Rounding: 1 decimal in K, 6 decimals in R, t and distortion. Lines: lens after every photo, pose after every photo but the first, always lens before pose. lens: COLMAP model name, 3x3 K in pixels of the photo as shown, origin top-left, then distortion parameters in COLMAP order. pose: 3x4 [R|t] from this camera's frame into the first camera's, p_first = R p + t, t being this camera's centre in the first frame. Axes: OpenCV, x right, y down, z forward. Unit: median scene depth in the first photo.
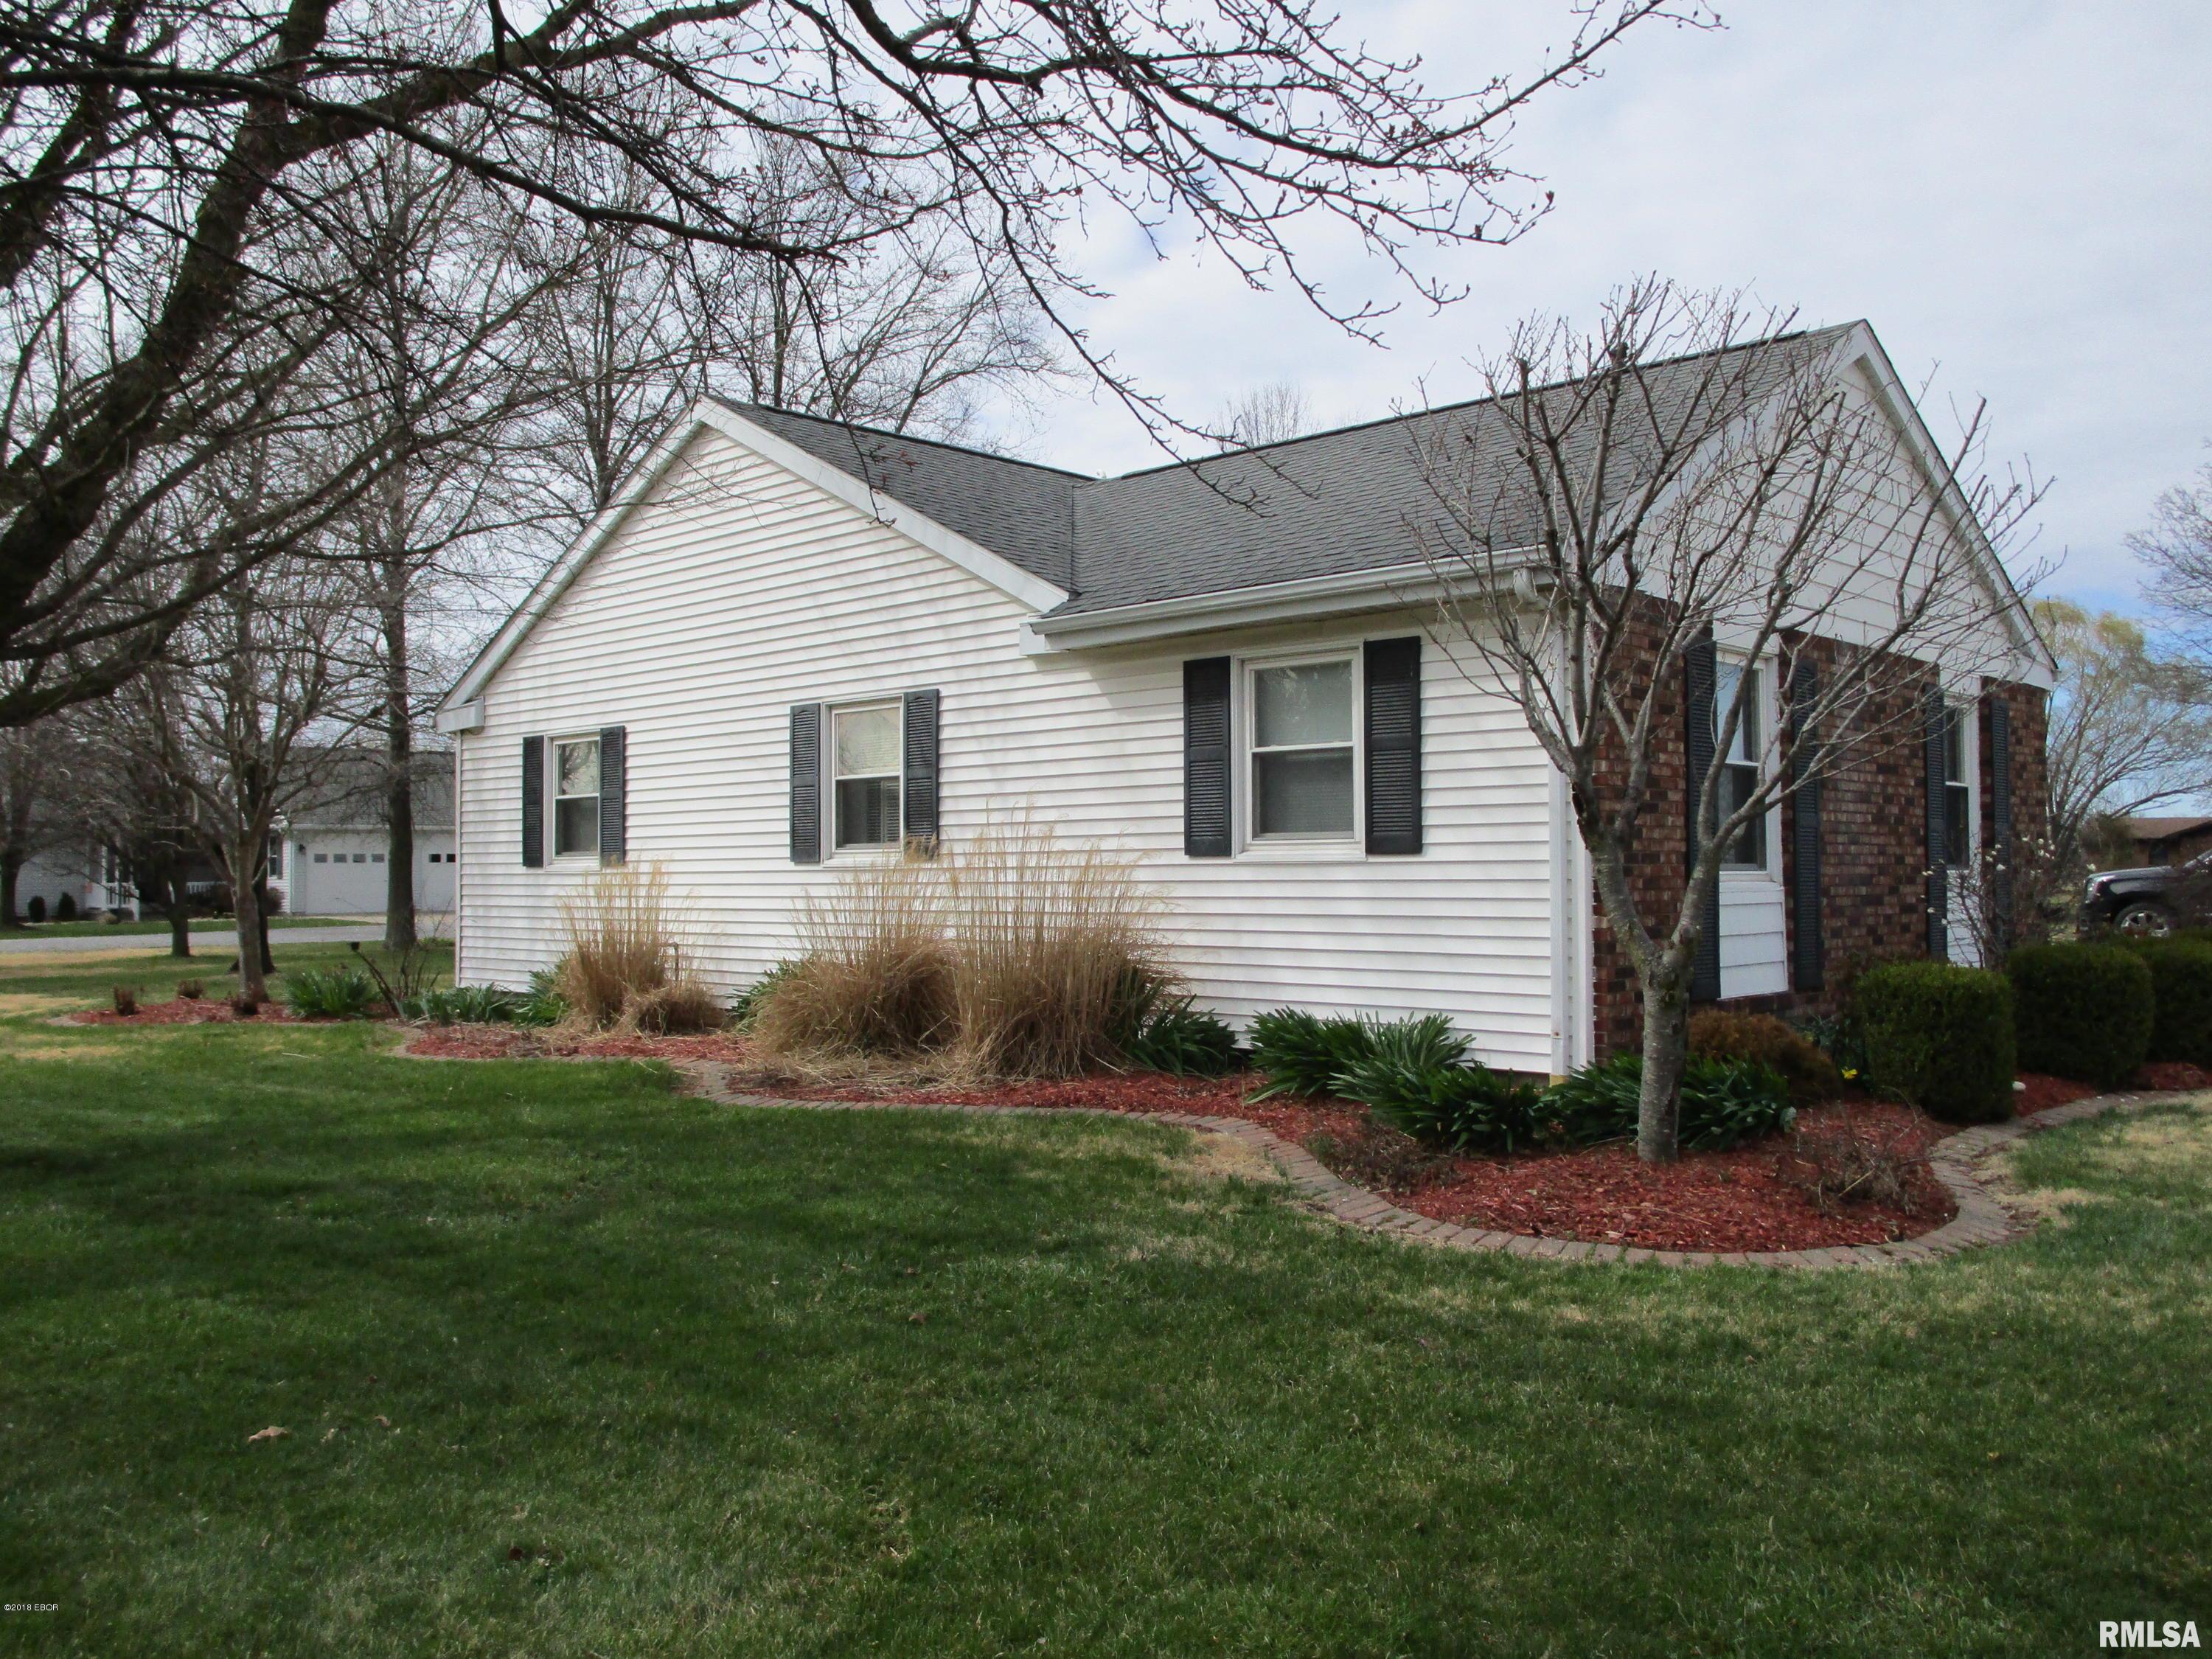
lens RADIAL K [[1827.8, 0, 1098.5], [0, 1827.8, 835.7], [0, 0, 1]] dist [-0.114010, 0.041471]
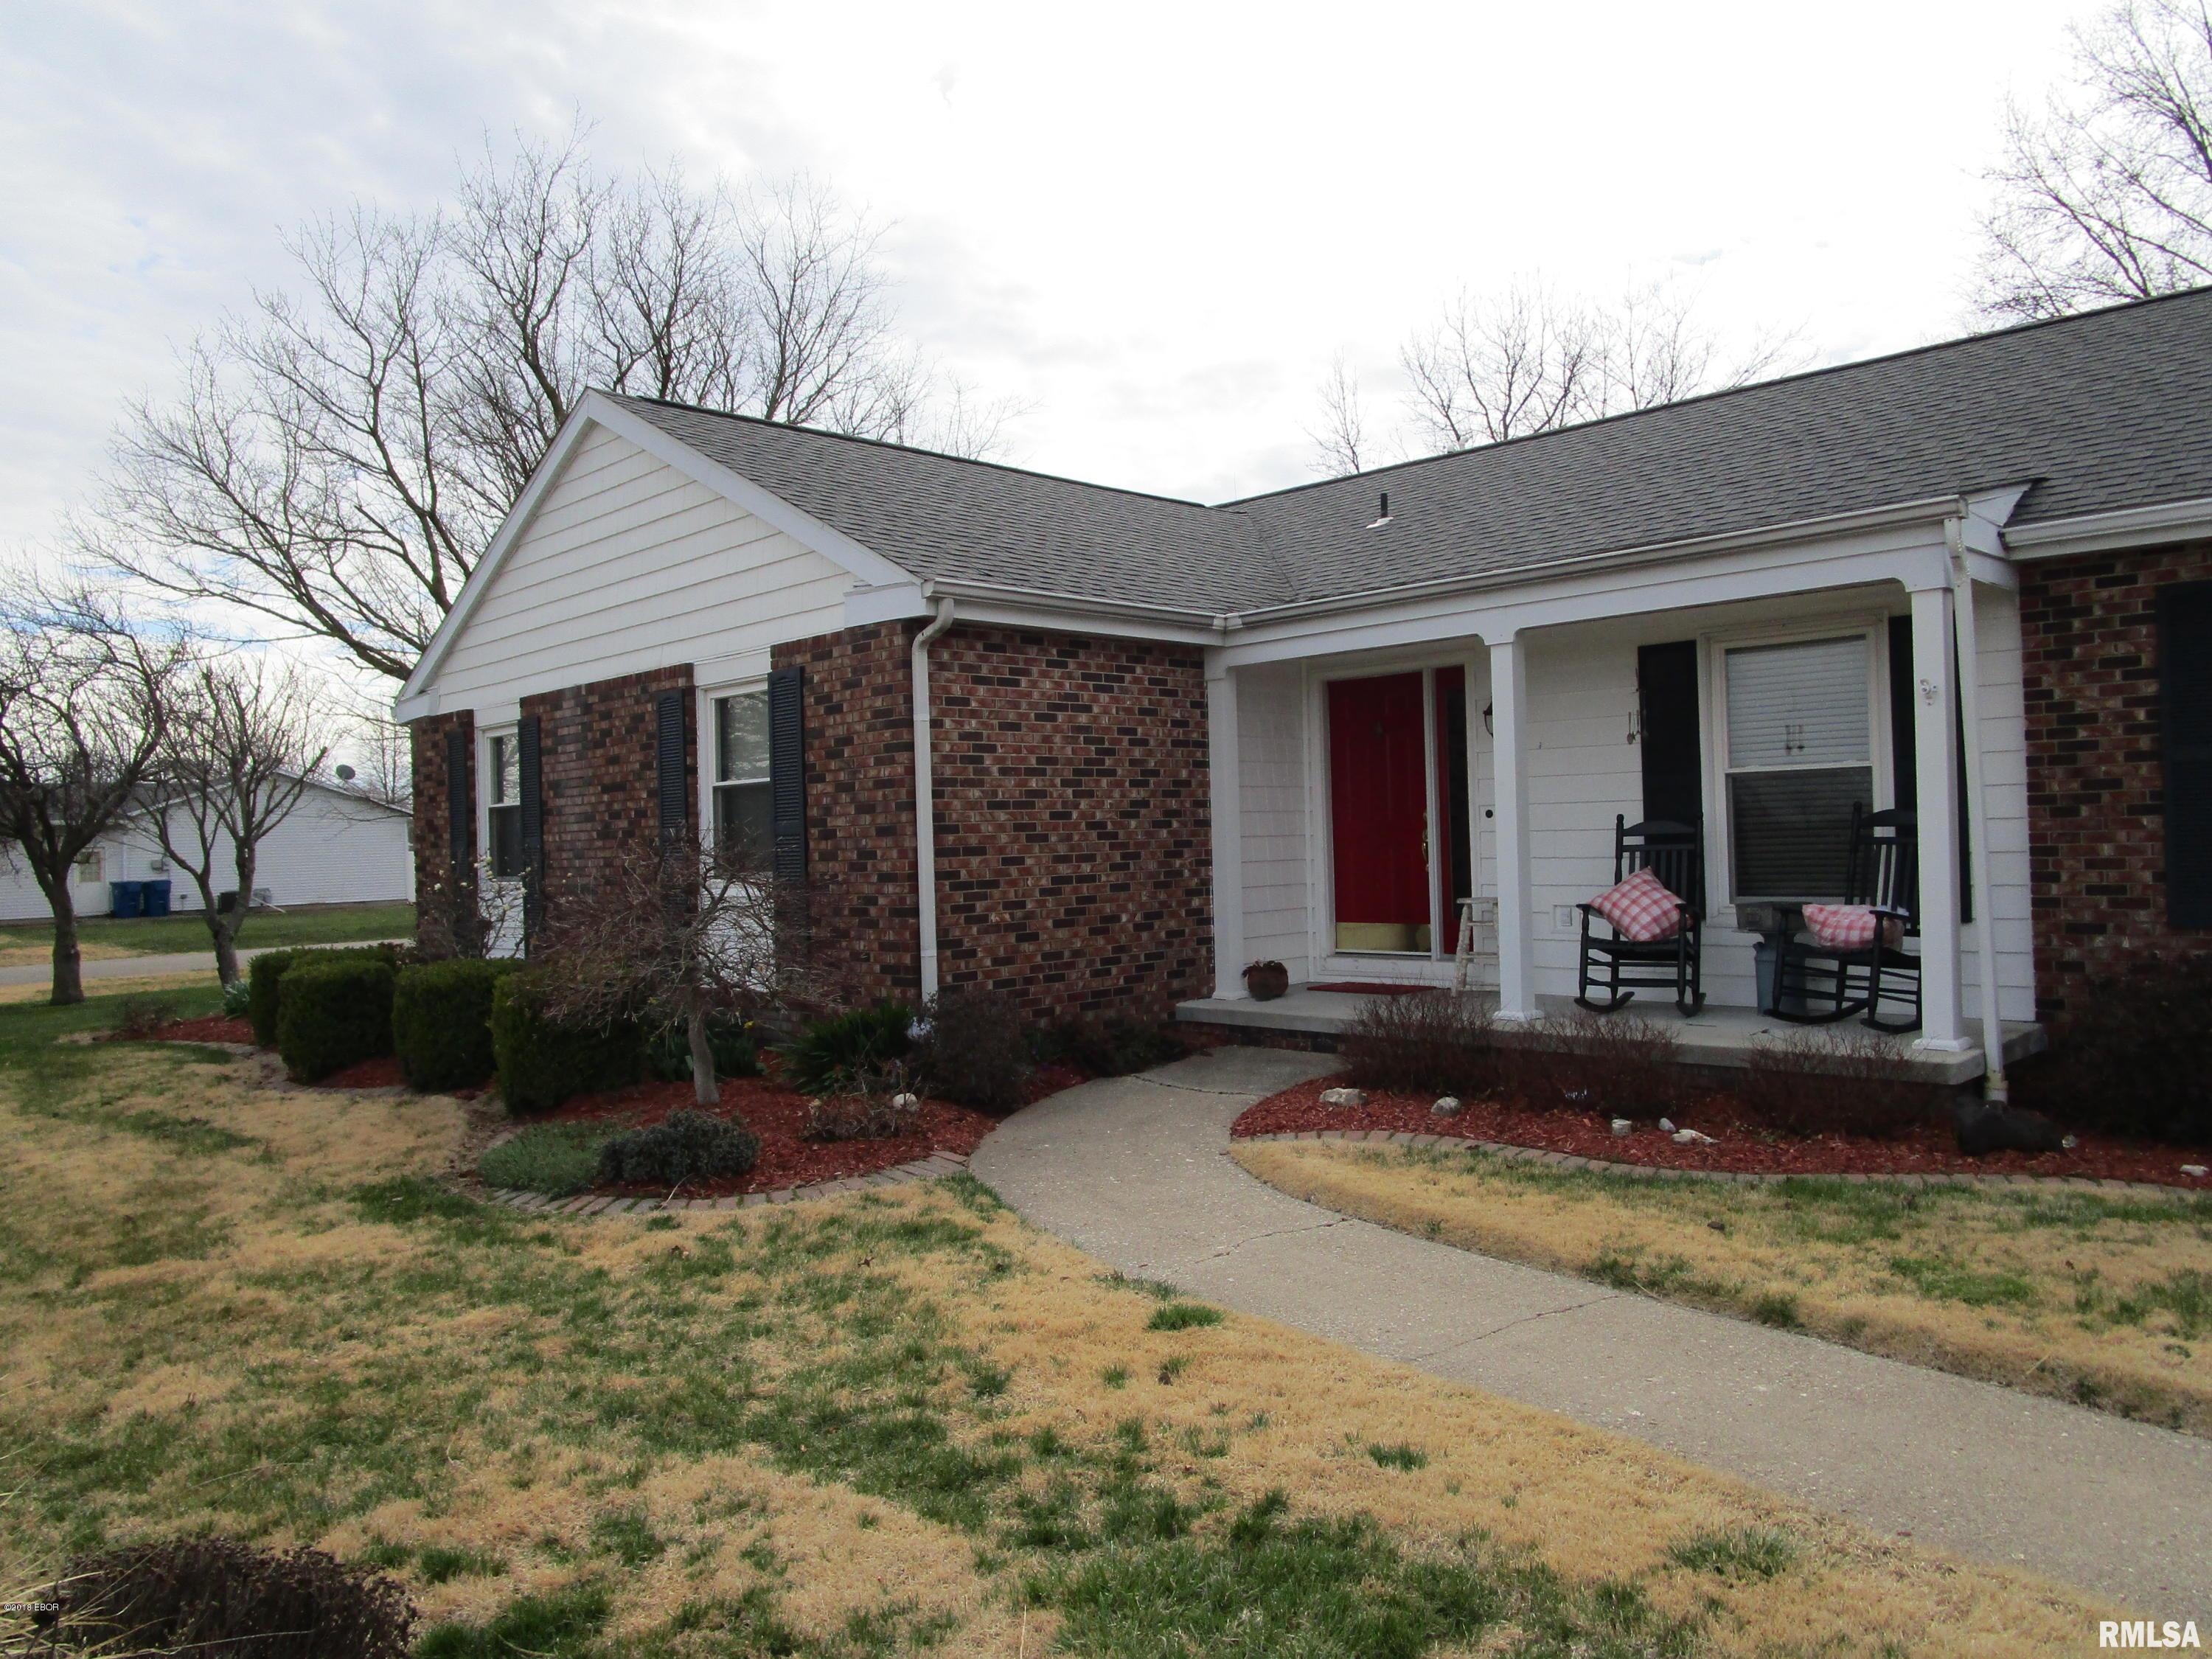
lens RADIAL K [[1557.8, 0, 1113.9], [0, 1557.8, 835.0], [0, 0, 1]] dist [-0.044666, 0.028582]
pose [[-0.013730, -0.011059, -0.999845, 1.771646], [0.044842, 0.998926, -0.011664, 0.020647], [0.998900, -0.044995, -0.013219, 1.688740]]
